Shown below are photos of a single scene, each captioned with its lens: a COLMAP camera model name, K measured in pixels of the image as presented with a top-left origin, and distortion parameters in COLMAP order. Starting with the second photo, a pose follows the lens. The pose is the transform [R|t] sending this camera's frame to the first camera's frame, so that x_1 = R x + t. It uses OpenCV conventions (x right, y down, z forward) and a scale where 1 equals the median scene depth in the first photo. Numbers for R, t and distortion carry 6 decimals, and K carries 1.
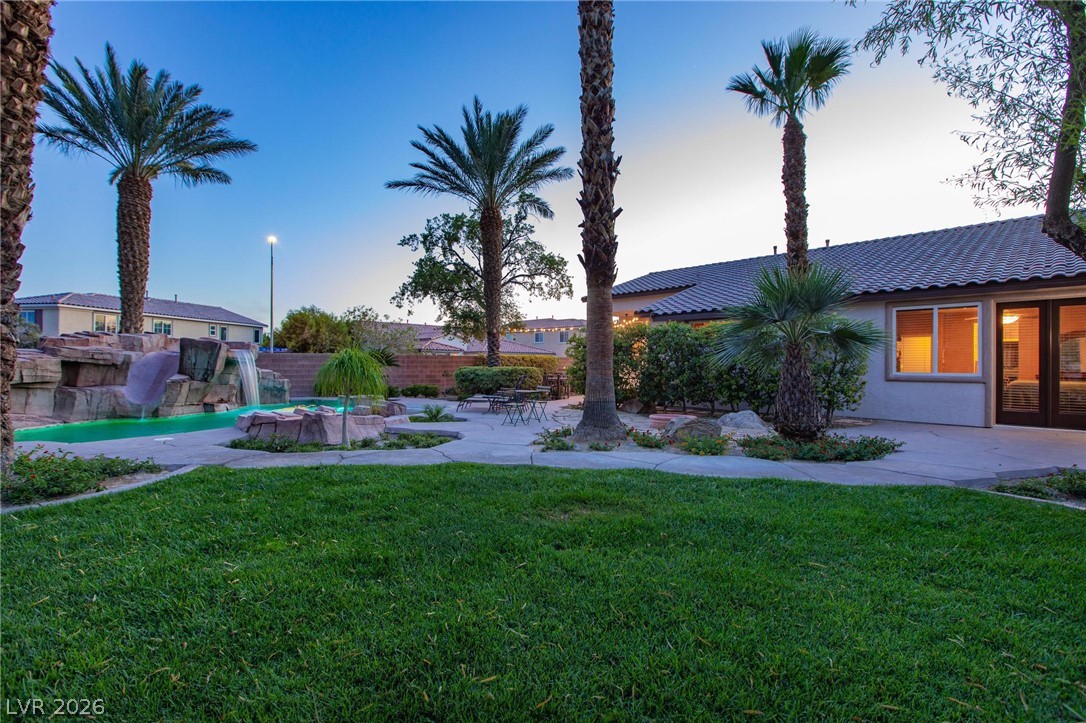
lens RADIAL K [[493.5, 0, 539.9], [0, 493.5, 360.4], [0, 0, 1]] dist [-0.003764, -0.001155]
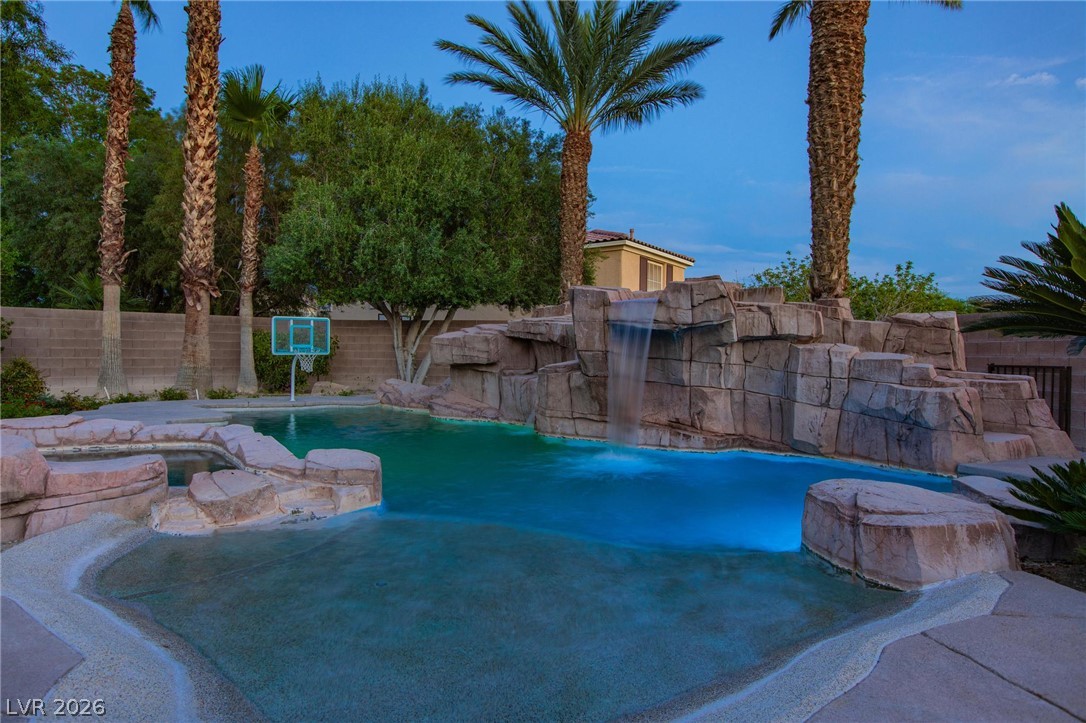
lens RADIAL K [[609.3, 0, 539.4], [0, 609.3, 358.8], [0, 0, 1]] dist [-0.003714, -0.001226]
pose [[-0.430371, -0.006078, -0.902632, -0.125569], [-0.006632, 0.999972, -0.003571, 0.029985], [0.902628, 0.004449, -0.430399, 1.169965]]
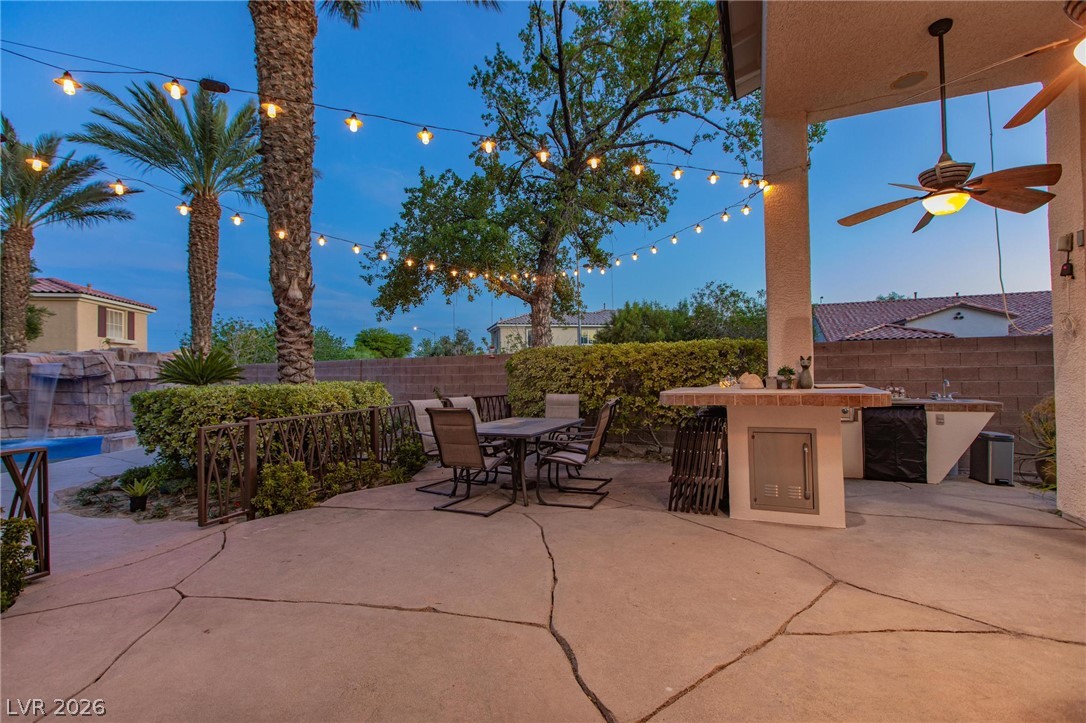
lens RADIAL K [[493.5, 0, 539.9], [0, 493.5, 360.4], [0, 0, 1]] dist [-0.003764, -0.001155]
pose [[0.389621, -0.029764, -0.920494, 0.461545], [0.025602, 0.999441, -0.021480, 0.011167], [0.920619, -0.015197, 0.390166, 1.461124]]
